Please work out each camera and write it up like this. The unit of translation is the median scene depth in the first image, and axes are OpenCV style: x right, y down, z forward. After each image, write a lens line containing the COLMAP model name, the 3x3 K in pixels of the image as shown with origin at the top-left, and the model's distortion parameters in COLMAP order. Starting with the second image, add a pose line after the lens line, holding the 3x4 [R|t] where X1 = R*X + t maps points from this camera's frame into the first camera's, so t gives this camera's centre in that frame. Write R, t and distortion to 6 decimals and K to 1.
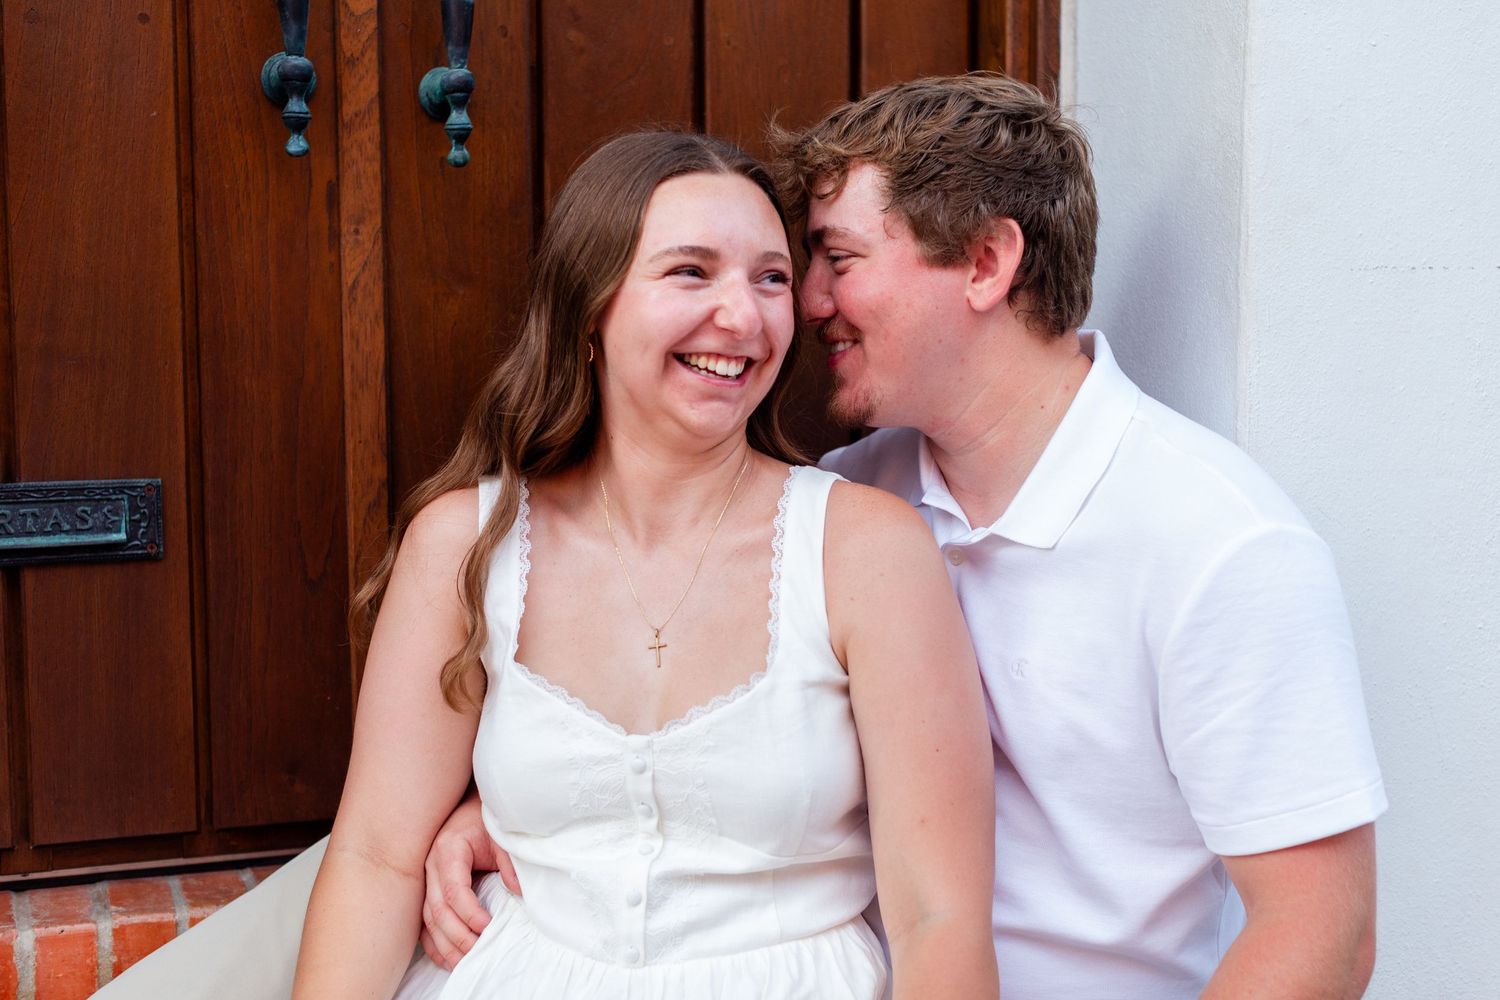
lens RADIAL K [[2216.7, 0, 741.2], [0, 2216.7, 494.8], [0, 0, 1]] dist [0.023358, -0.007591]
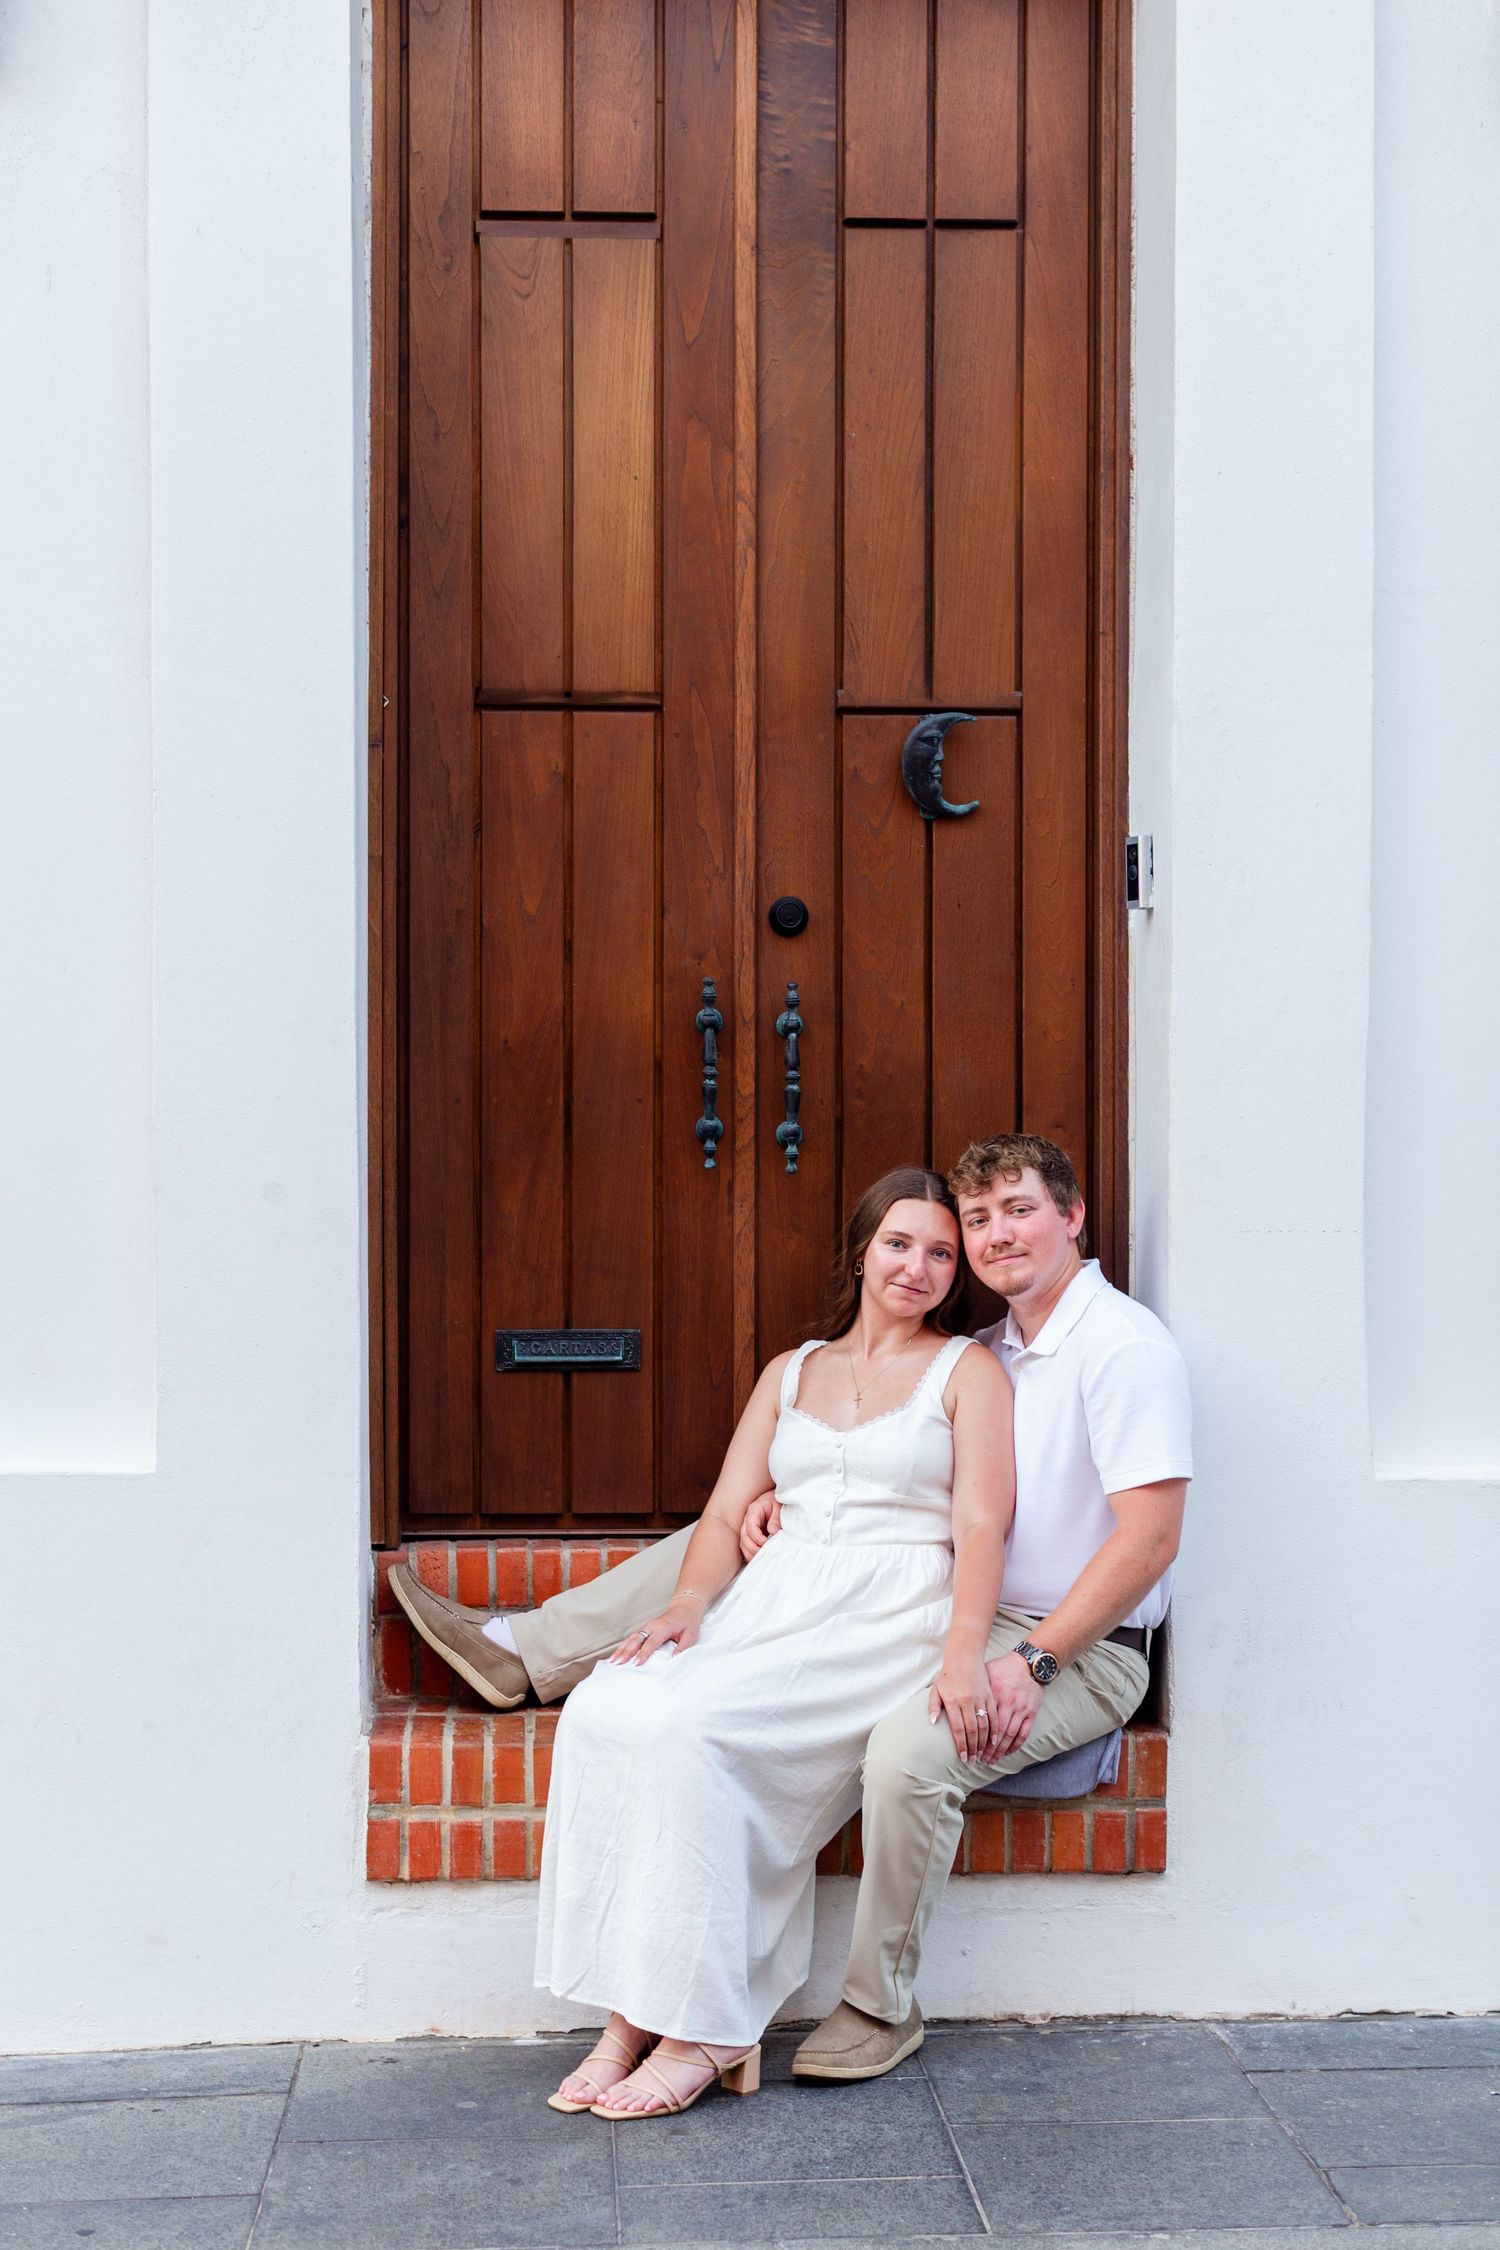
lens RADIAL K [[3740.0, 0, 750.0], [0, 3740.0, 1125.0], [0, 0, 1]] dist [-0.024368, 1.046428]
pose [[0.957733, 0.007051, -0.287572, 0.784253], [-0.035998, 0.994779, -0.095496, 0.125237], [0.285397, 0.101812, 0.952986, -2.152729]]
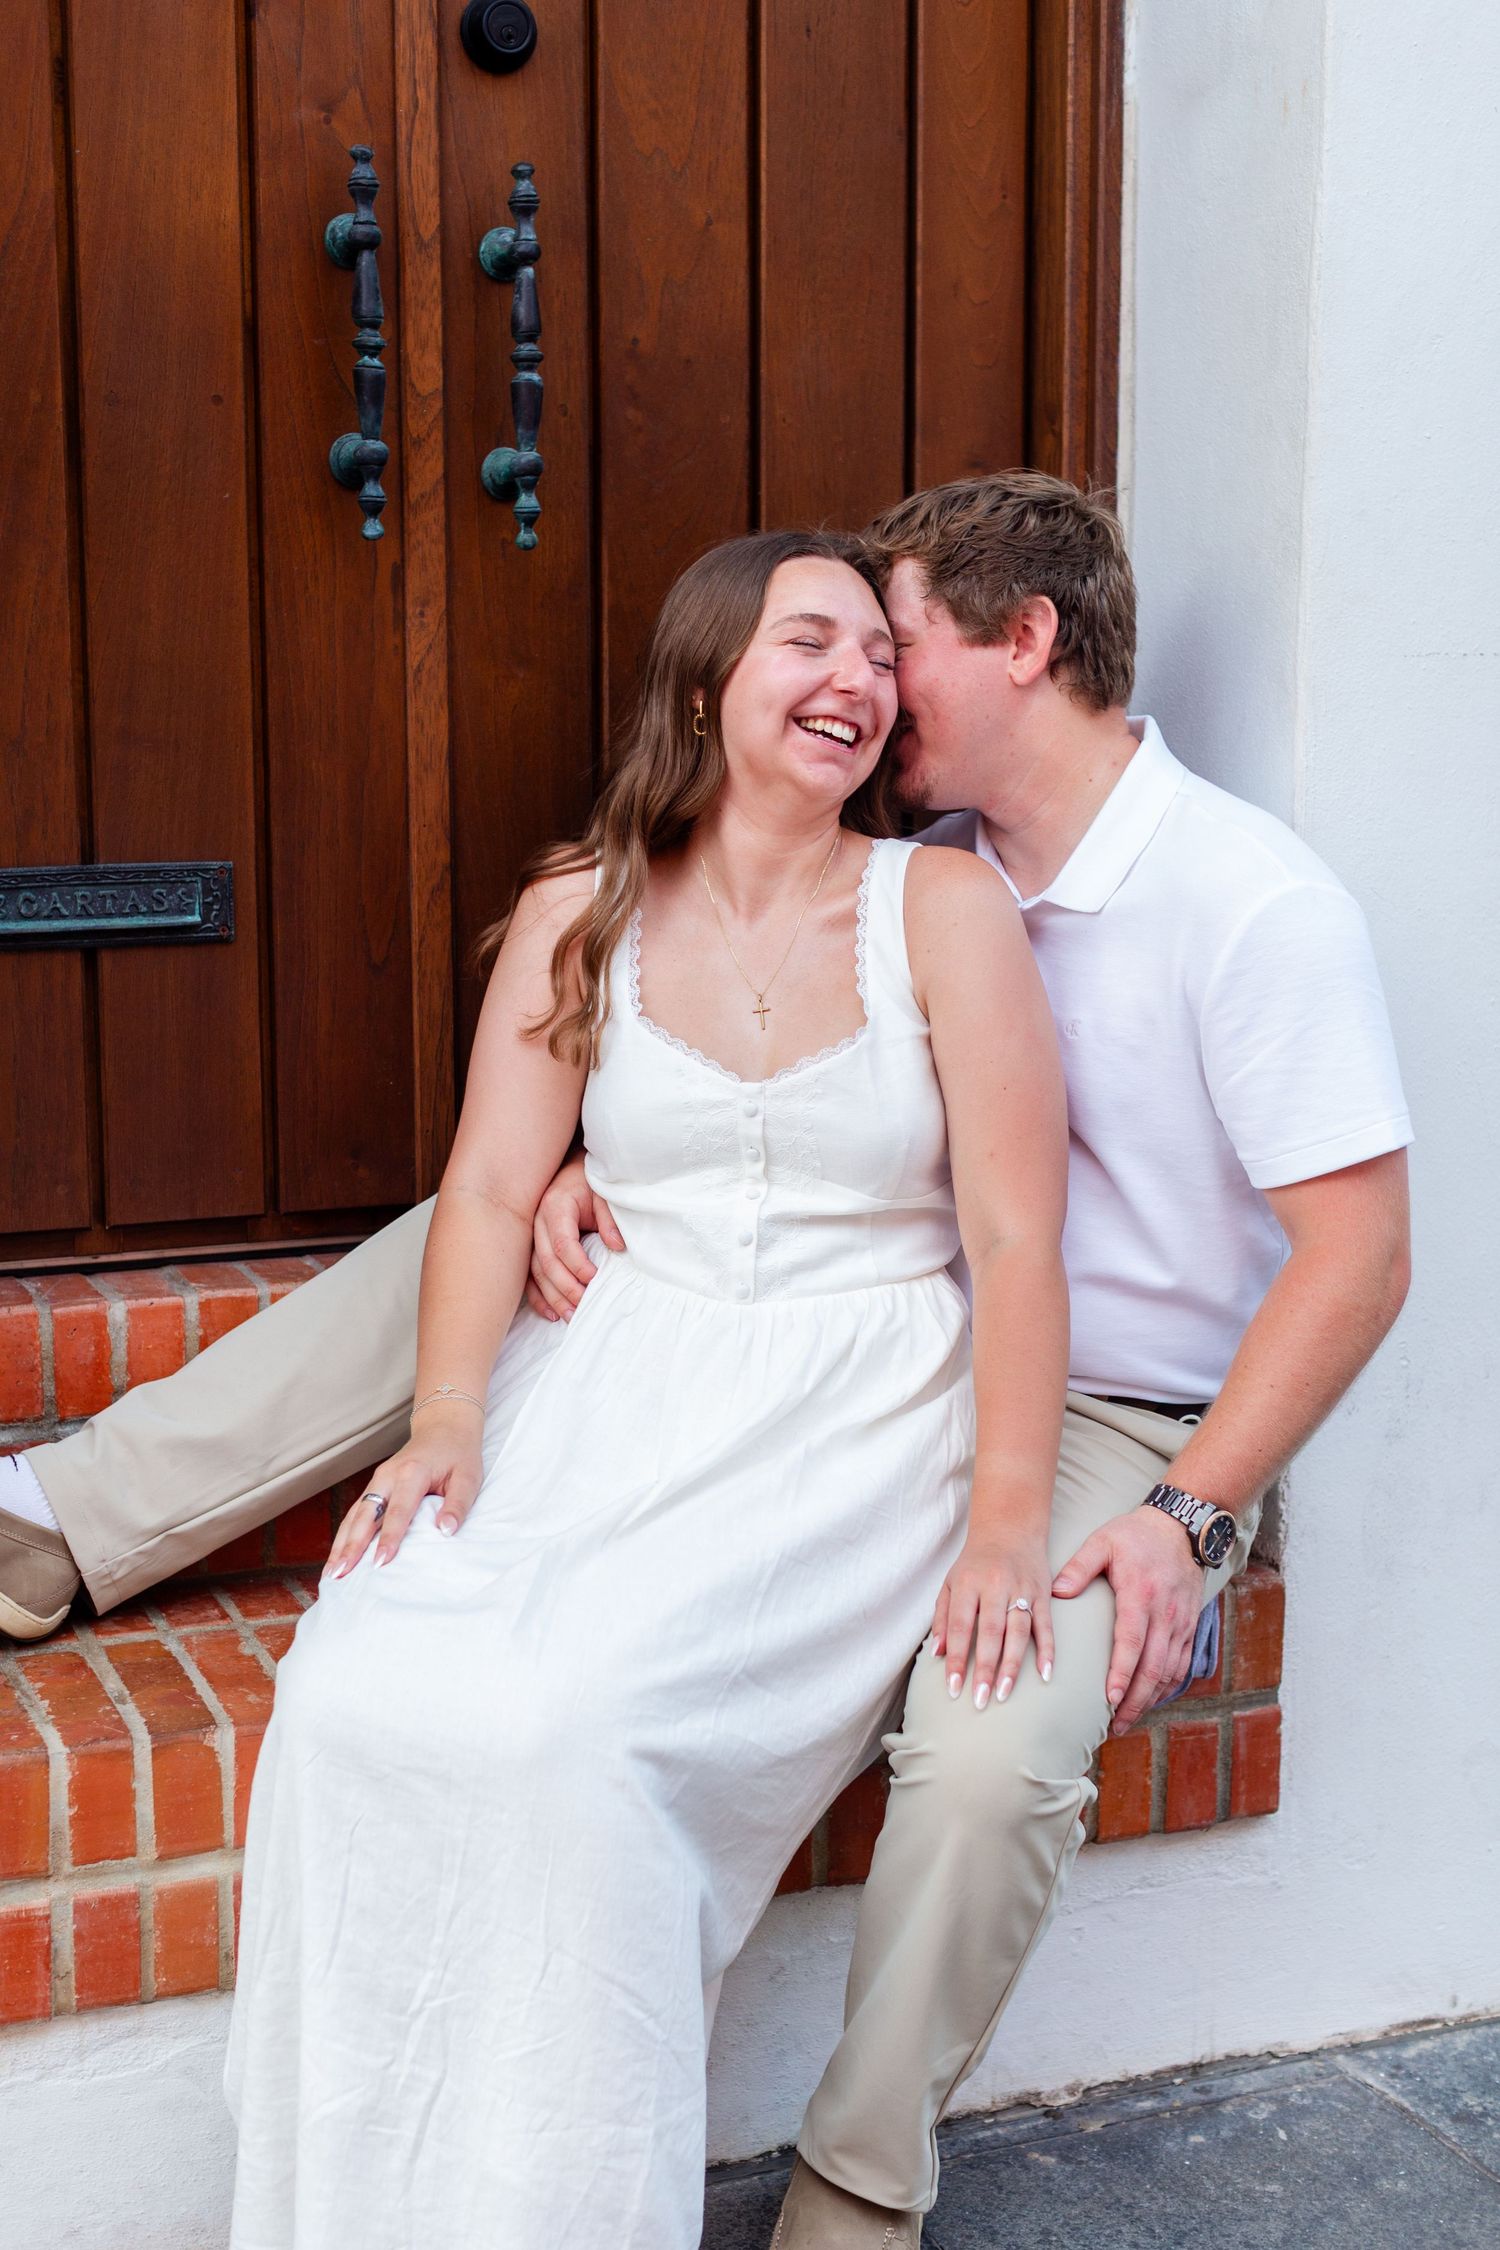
lens RADIAL K [[3325.1, 0, 728.2], [0, 3325.1, 1130.8], [0, 0, 1]] dist [0.023358, -0.007591]
pose [[0.998490, -0.003632, 0.054815, -0.119584], [0.000651, 0.998524, 0.054317, 0.032559], [-0.054931, -0.054200, 0.997018, -0.516628]]
